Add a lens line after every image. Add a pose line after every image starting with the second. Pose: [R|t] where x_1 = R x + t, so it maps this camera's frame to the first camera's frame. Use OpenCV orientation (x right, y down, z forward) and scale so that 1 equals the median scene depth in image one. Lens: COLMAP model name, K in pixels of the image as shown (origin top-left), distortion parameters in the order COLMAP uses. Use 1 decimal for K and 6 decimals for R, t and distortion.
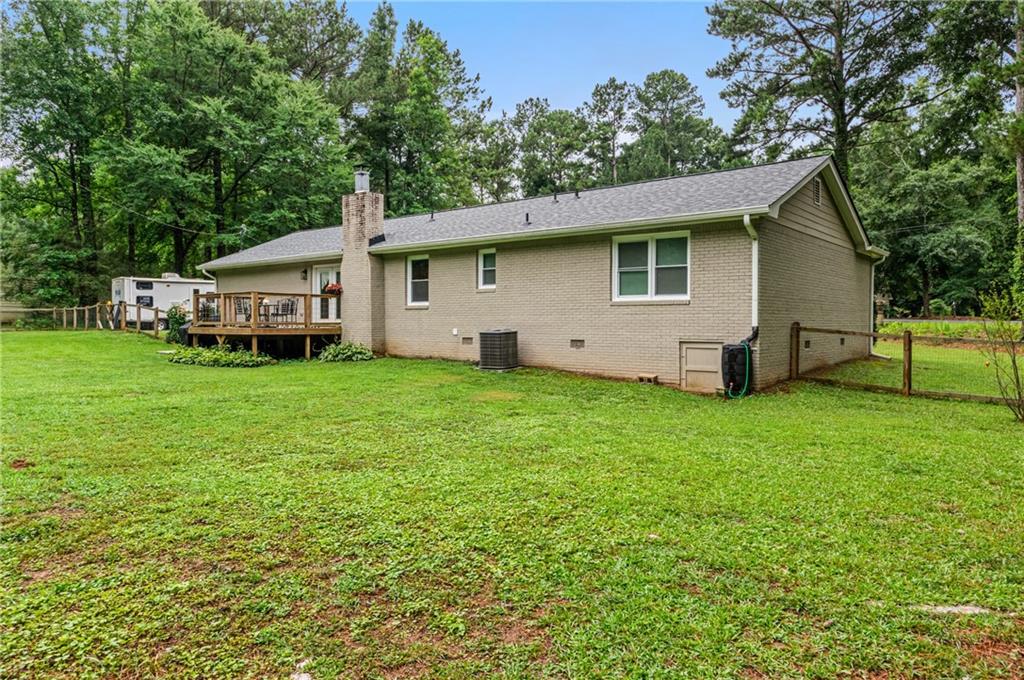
lens RADIAL K [[660.2, 0, 513.1], [0, 660.2, 325.8], [0, 0, 1]] dist [0.001336, 0.001343]
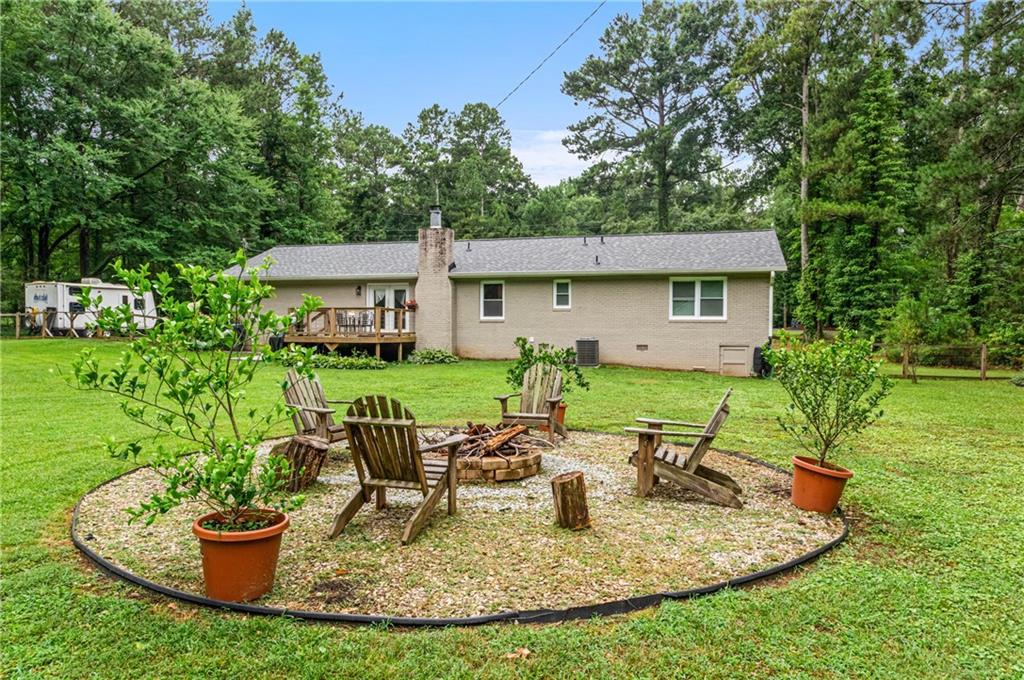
lens RADIAL K [[660.2, 0, 513.1], [0, 660.2, 325.8], [0, 0, 1]] dist [0.001336, 0.001343]
pose [[0.924409, 0.003737, 0.381384, -0.585235], [-0.000976, 0.999972, -0.007433, -0.008313], [-0.381402, 0.006499, 0.924387, -0.207437]]
